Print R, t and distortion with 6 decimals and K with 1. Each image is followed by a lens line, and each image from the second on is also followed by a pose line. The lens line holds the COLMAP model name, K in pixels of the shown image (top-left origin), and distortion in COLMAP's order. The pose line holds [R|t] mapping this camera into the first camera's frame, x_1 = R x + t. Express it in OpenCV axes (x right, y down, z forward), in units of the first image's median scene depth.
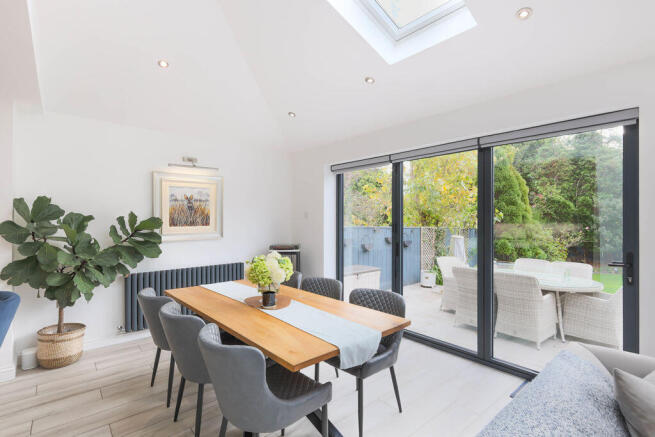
lens RADIAL K [[316.2, 0, 324.1], [0, 316.2, 215.9], [0, 0, 1]] dist [0.002562, 0.000283]
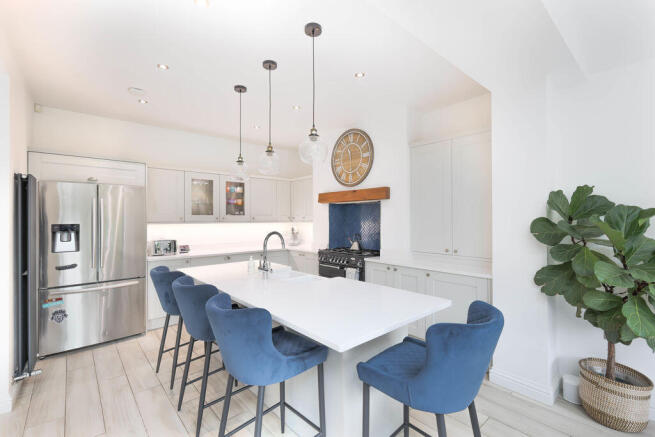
lens RADIAL K [[291.3, 0, 327.9], [0, 291.3, 216.7], [0, 0, 1]] dist [0.003030, 0.000001]
pose [[0.016841, -0.004910, -0.999846, -0.198583], [0.013716, 0.999895, -0.004679, 0.008227], [0.999764, -0.013635, 0.016907, 0.379943]]
